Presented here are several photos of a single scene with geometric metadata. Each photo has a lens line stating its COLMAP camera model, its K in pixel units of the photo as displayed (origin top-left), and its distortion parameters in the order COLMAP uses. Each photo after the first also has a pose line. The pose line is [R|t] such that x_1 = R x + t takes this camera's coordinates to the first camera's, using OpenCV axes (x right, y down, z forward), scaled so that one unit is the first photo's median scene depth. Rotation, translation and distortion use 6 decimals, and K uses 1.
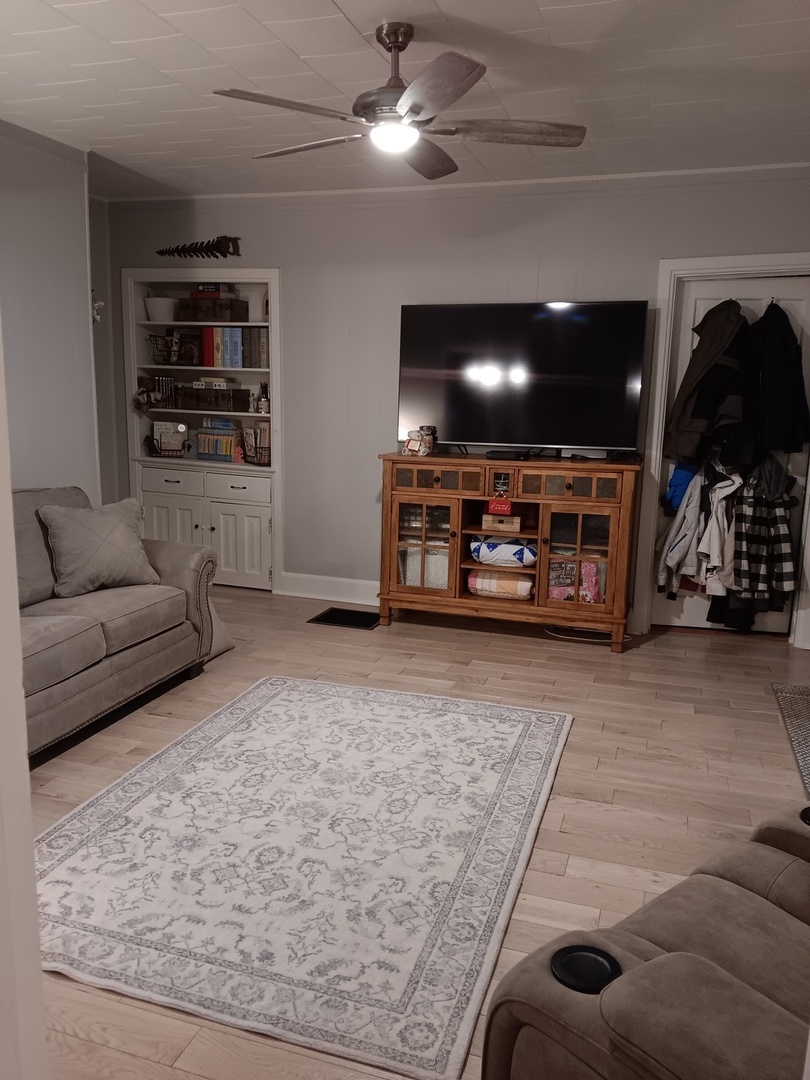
lens RADIAL K [[826.9, 0, 404.0], [0, 826.9, 538.7], [0, 0, 1]] dist [-0.027406, -0.023139]
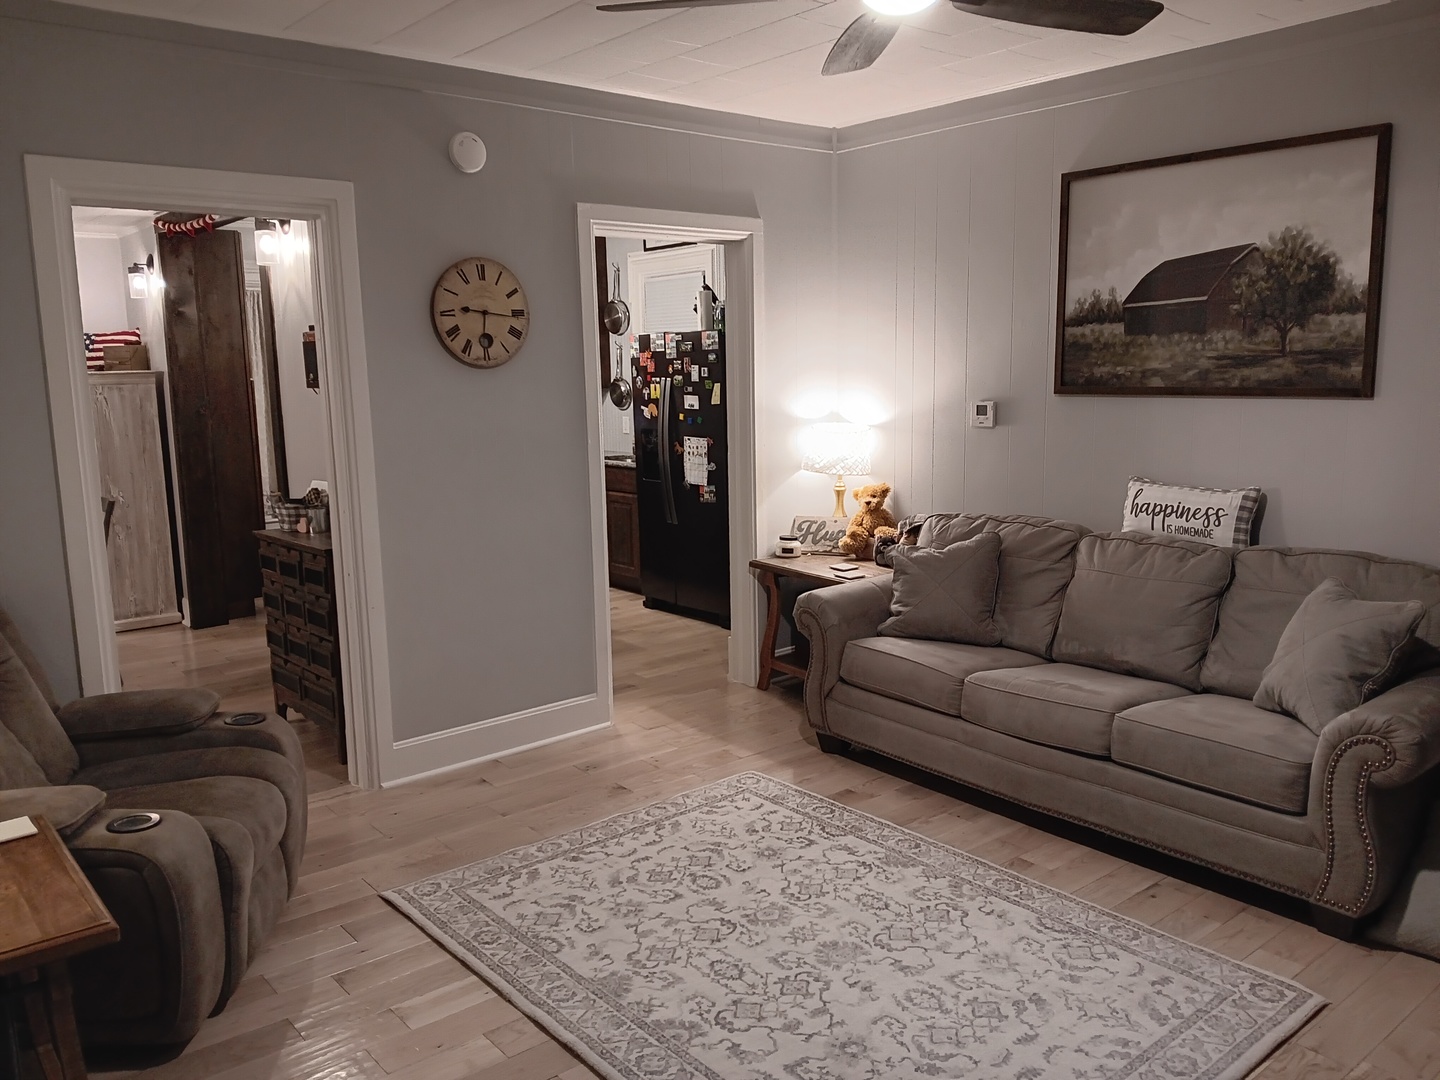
lens RADIAL K [[1102.5, 0, 721.5], [0, 1102.5, 541.8], [0, 0, 1]] dist [-0.027406, -0.023139]
pose [[-0.522794, 0.127085, -0.842933, 0.791092], [-0.155386, 0.958052, 0.240813, -0.288145], [0.838177, 0.256876, -0.481117, 1.390501]]
